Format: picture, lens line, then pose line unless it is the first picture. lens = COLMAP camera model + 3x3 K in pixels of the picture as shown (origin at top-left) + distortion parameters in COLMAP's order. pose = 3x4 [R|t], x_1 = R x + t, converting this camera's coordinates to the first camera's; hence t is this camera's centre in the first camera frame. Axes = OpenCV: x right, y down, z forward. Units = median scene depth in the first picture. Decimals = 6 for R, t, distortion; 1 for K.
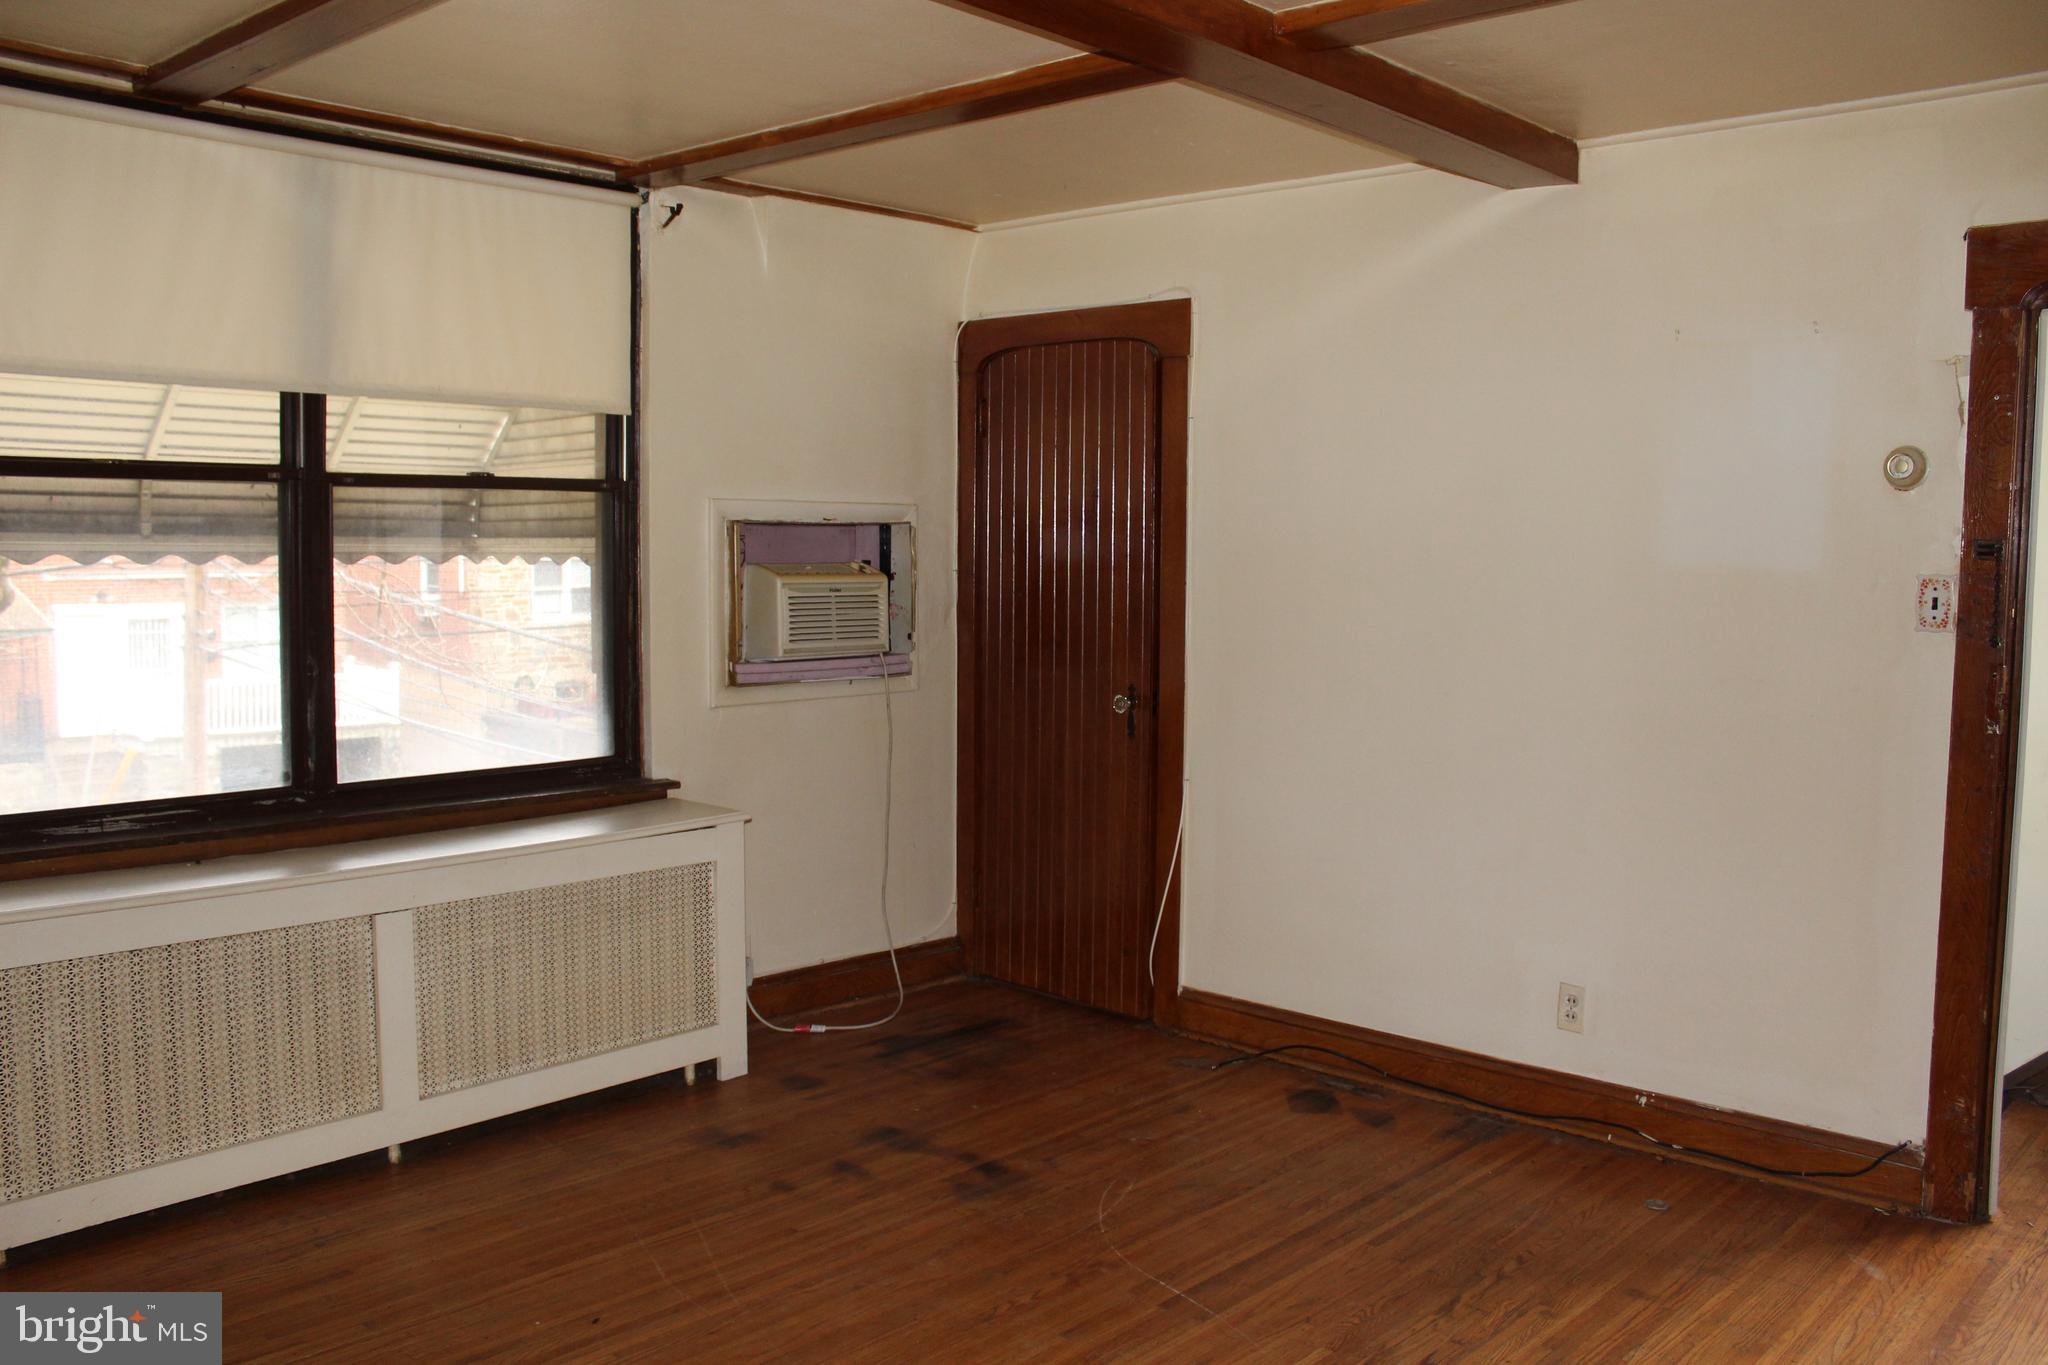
lens RADIAL K [[1711.6, 0, 1024.0], [0, 1711.6, 682.5], [0, 0, 1]] dist [-0.165886, 0.153322]
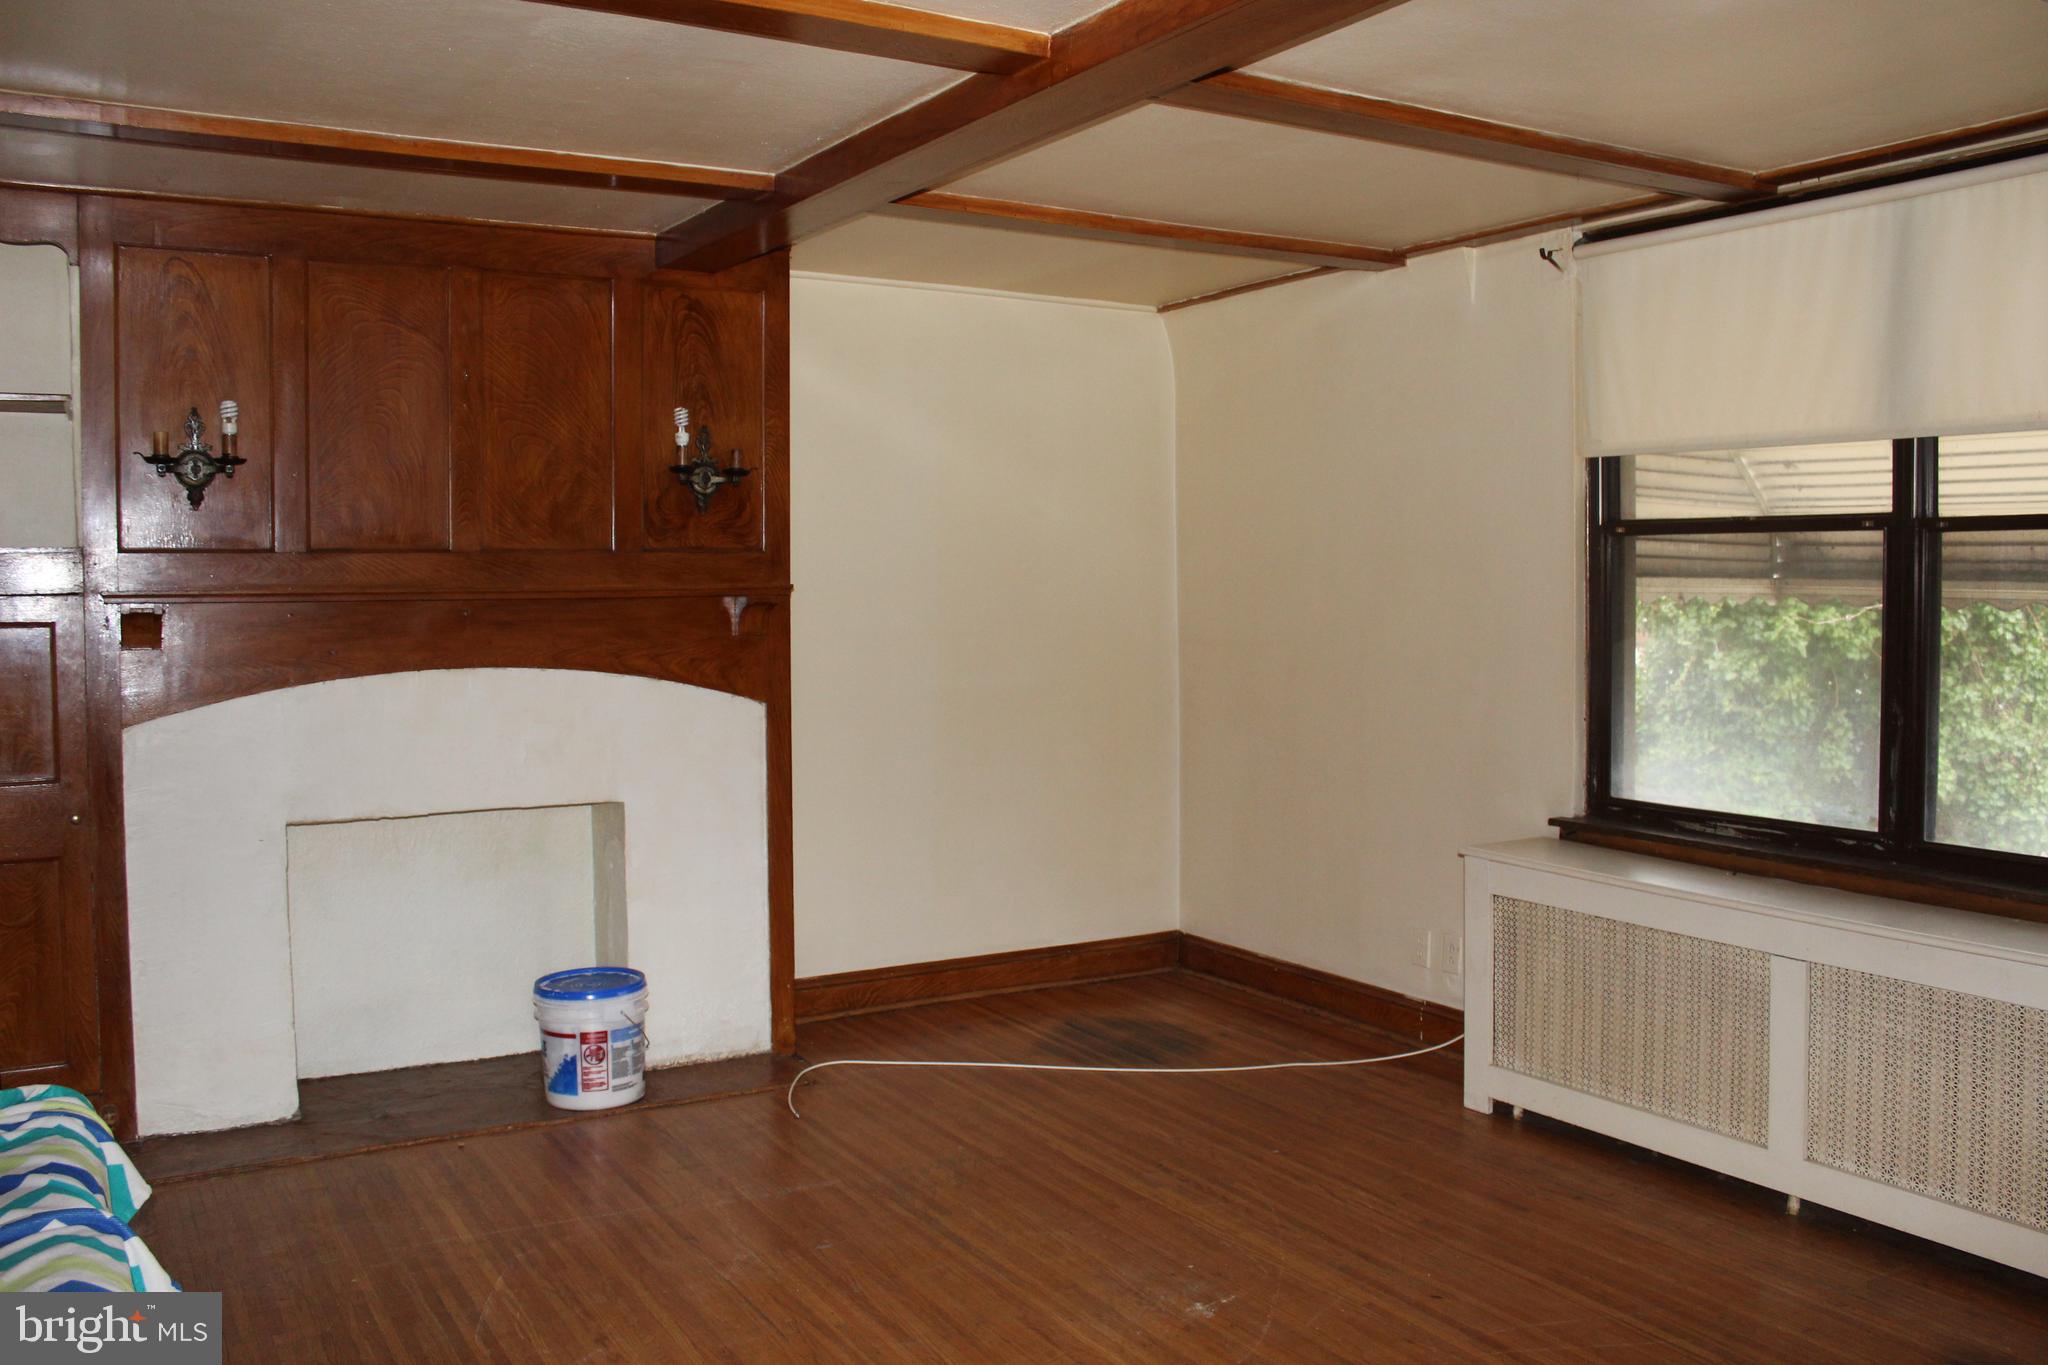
lens RADIAL K [[1711.6, 0, 1024.0], [0, 1711.6, 682.5], [0, 0, 1]] dist [-0.165886, 0.153322]
pose [[-0.288948, 0.045293, -0.956273, 0.662565], [-0.083926, 0.993836, 0.072431, -0.056680], [0.953659, 0.101184, -0.283366, 0.792121]]
